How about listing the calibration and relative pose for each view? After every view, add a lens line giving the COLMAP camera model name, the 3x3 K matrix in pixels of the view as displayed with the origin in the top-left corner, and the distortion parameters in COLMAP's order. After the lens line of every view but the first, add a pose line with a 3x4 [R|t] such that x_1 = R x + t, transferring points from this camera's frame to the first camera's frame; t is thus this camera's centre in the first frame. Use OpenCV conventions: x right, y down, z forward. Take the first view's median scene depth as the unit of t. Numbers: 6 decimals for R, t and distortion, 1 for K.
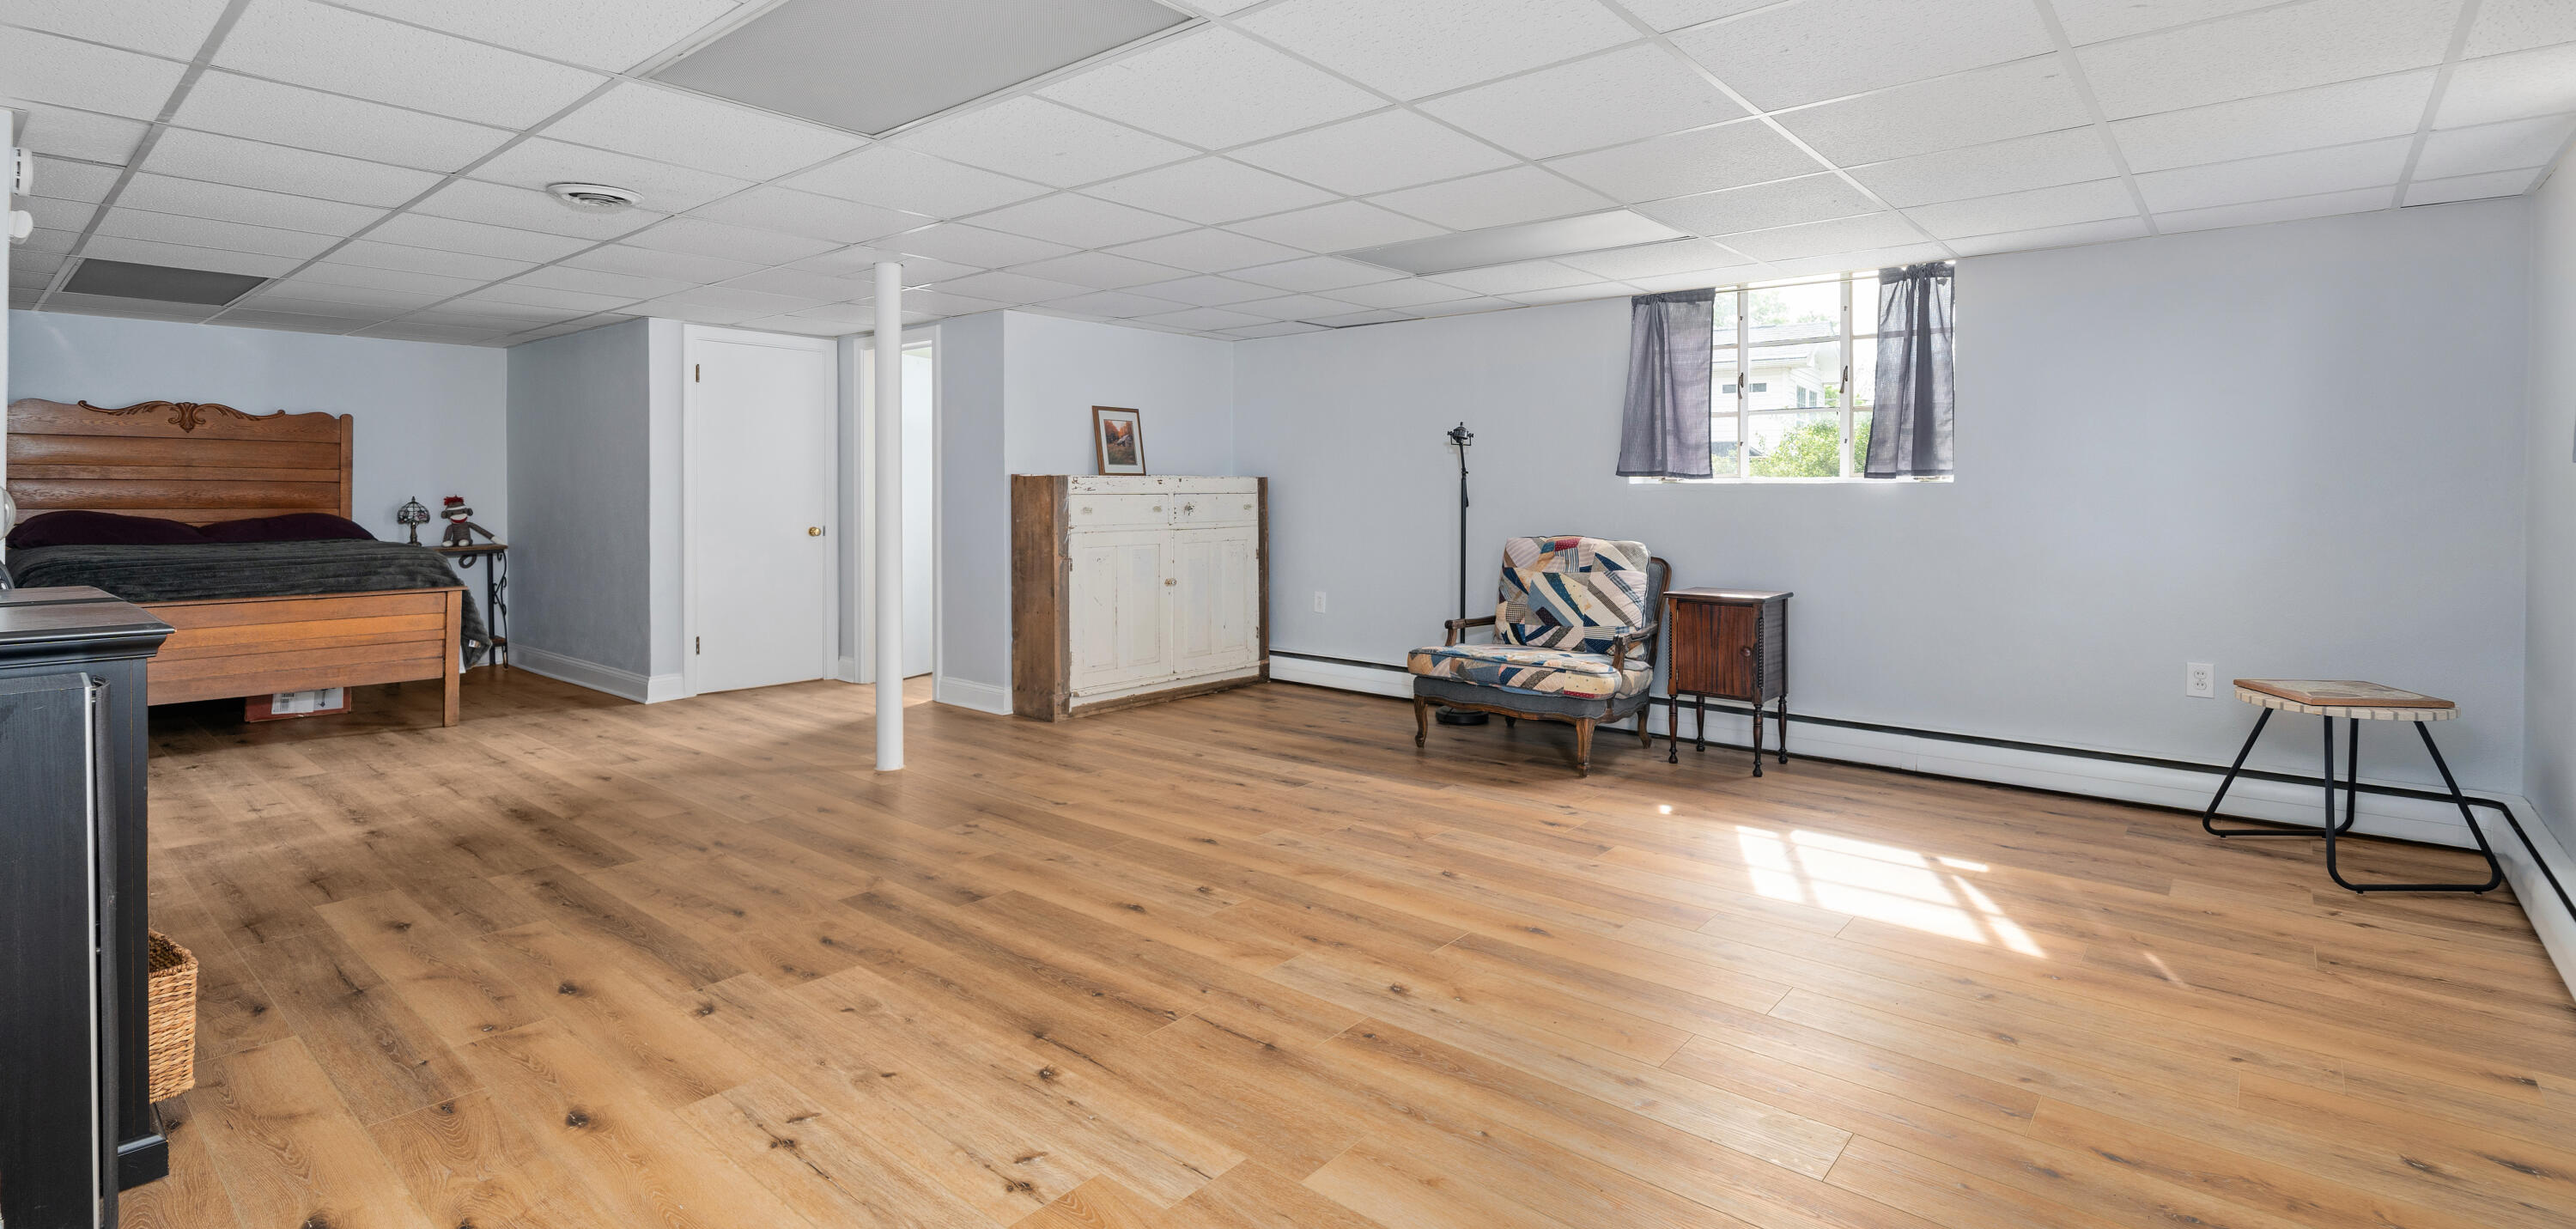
lens RADIAL K [[1134.0, 0, 1299.3], [0, 1134.0, 502.4], [0, 0, 1]] dist [-0.002199, -0.000667]
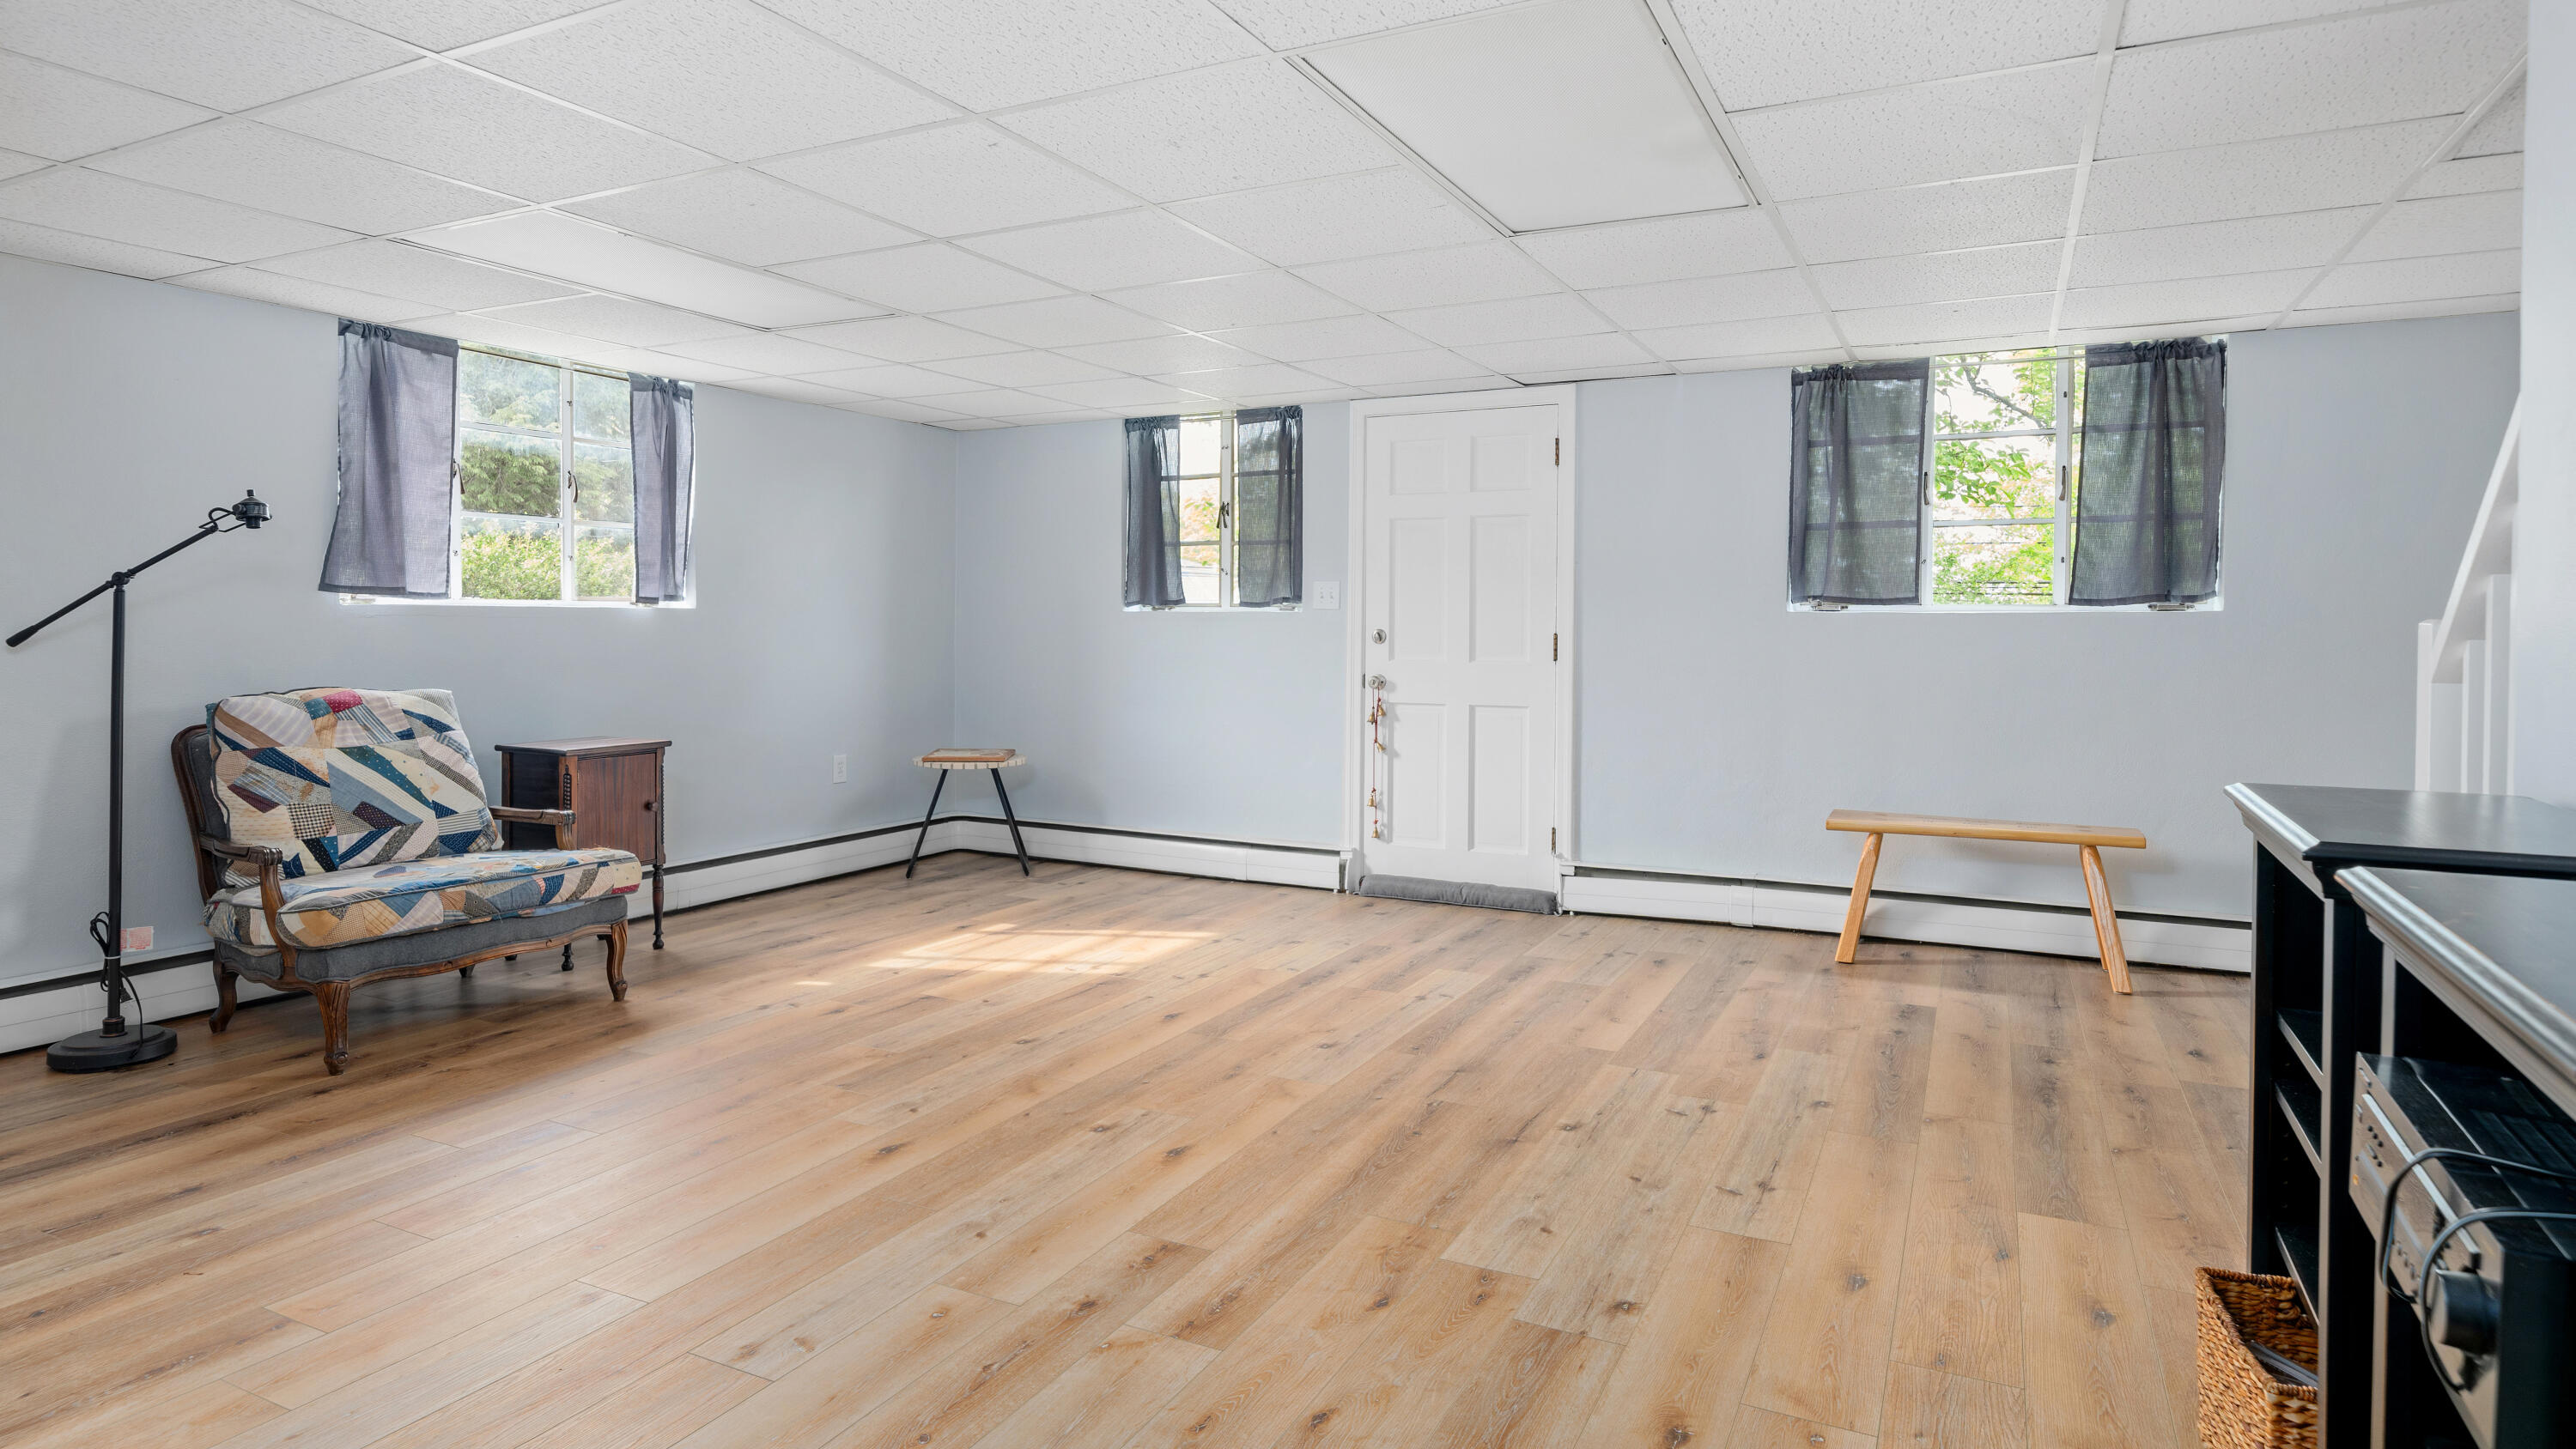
lens RADIAL K [[1432.3, 0, 1291.8], [0, 1432.3, 628.0], [0, 0, 1]] dist [0.005601, 0.000992]
pose [[-0.225912, -0.009793, 0.974098, -1.246539], [0.005726, 0.999919, 0.011381, -0.017603], [-0.974131, 0.008149, -0.225838, 1.266817]]
